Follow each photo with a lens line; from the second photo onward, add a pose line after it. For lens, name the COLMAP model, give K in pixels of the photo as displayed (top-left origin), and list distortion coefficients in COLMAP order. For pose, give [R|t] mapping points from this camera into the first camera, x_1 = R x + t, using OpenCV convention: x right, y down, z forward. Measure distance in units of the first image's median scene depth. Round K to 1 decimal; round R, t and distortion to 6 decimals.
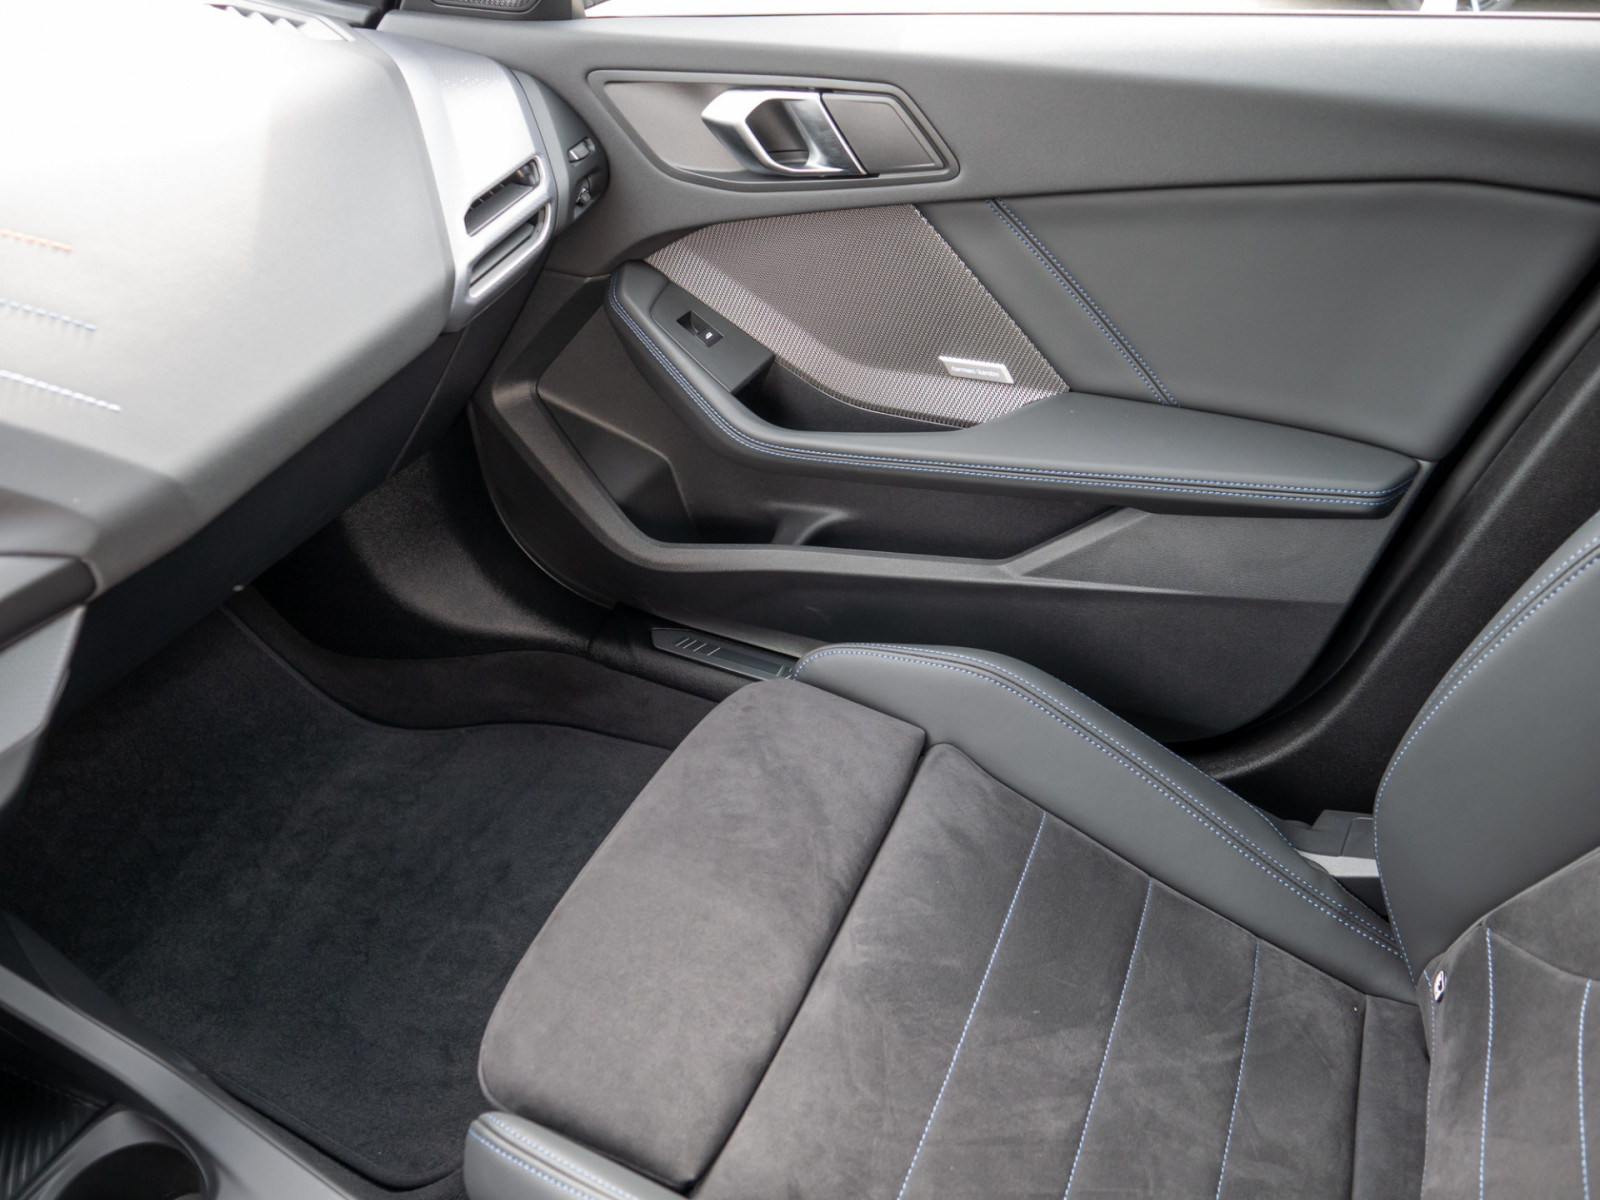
lens RADIAL K [[1129.3, 0, 801.1], [0, 1129.3, 607.9], [0, 0, 1]] dist [-0.060289, 0.020479]
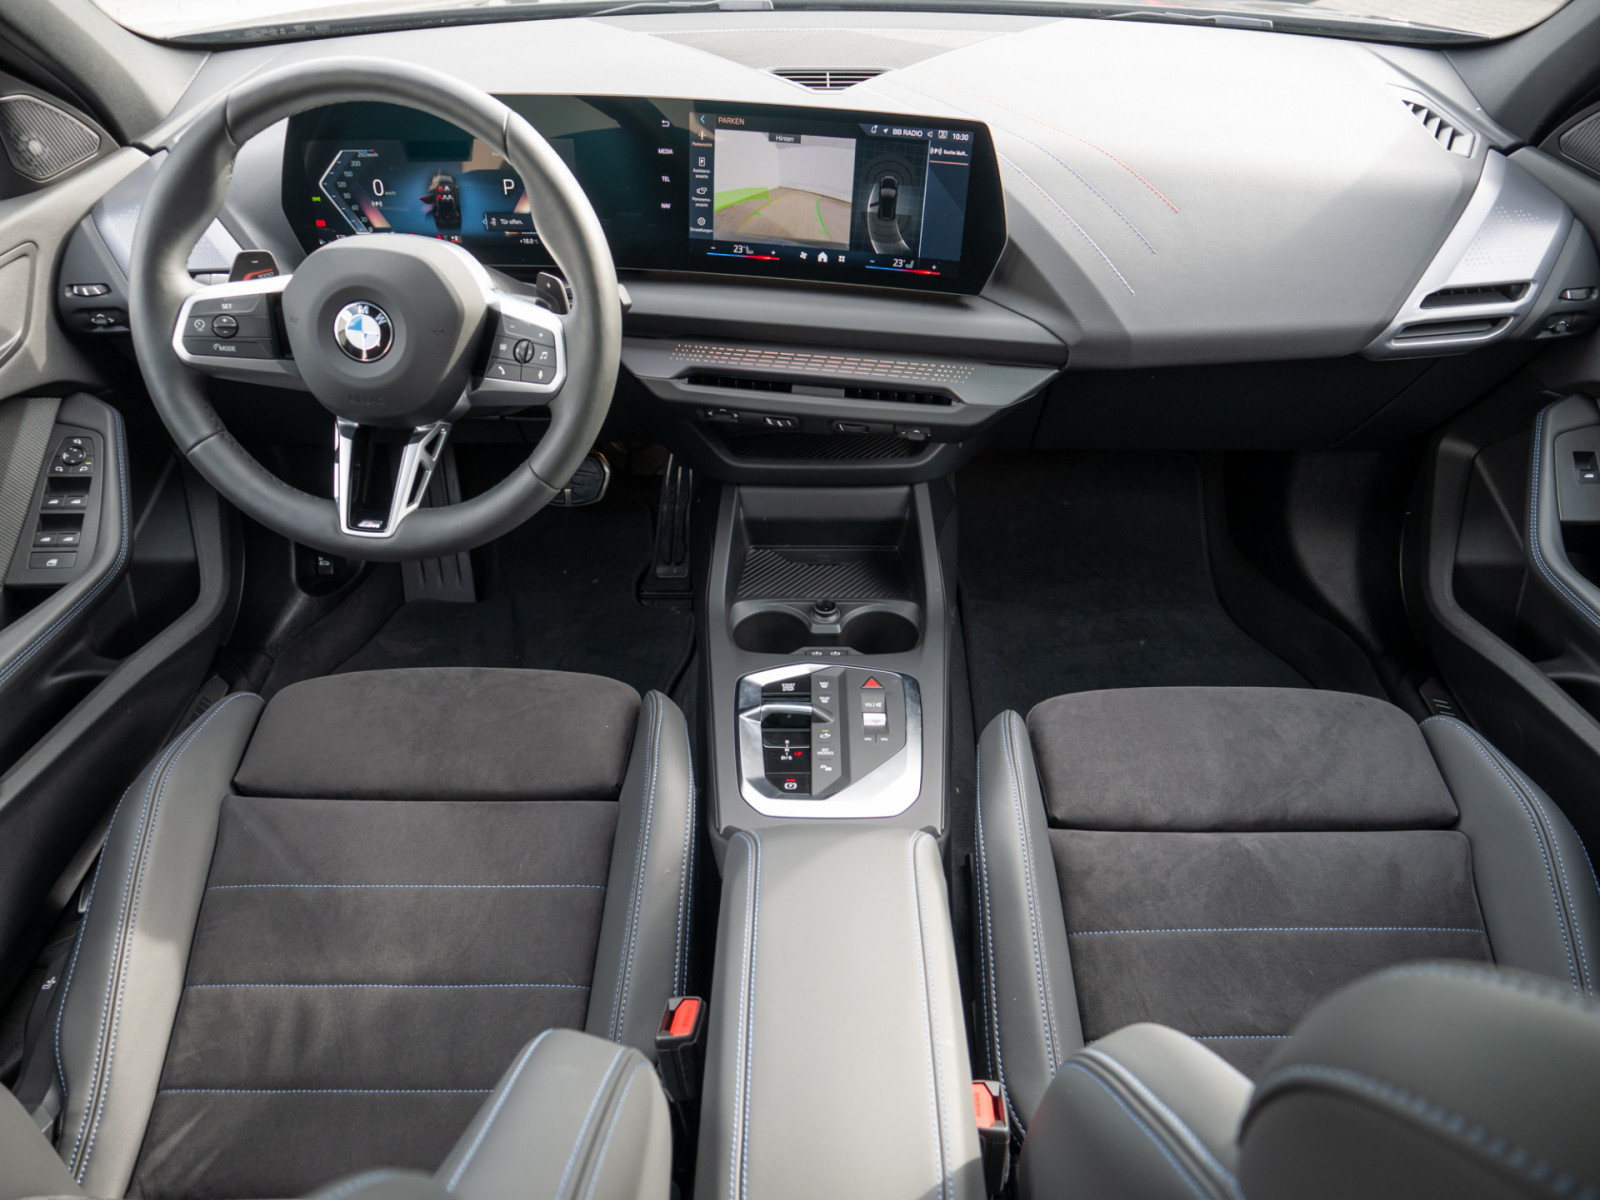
lens RADIAL K [[1129.3, 0, 803.8], [0, 1129.3, 606.5], [0, 0, 1]] dist [-0.060289, 0.020479]
pose [[0.412906, 0.584228, -0.698703, 0.544863], [-0.576072, 0.761731, 0.296493, -0.008058], [0.705443, 0.280079, 0.651080, -0.338439]]
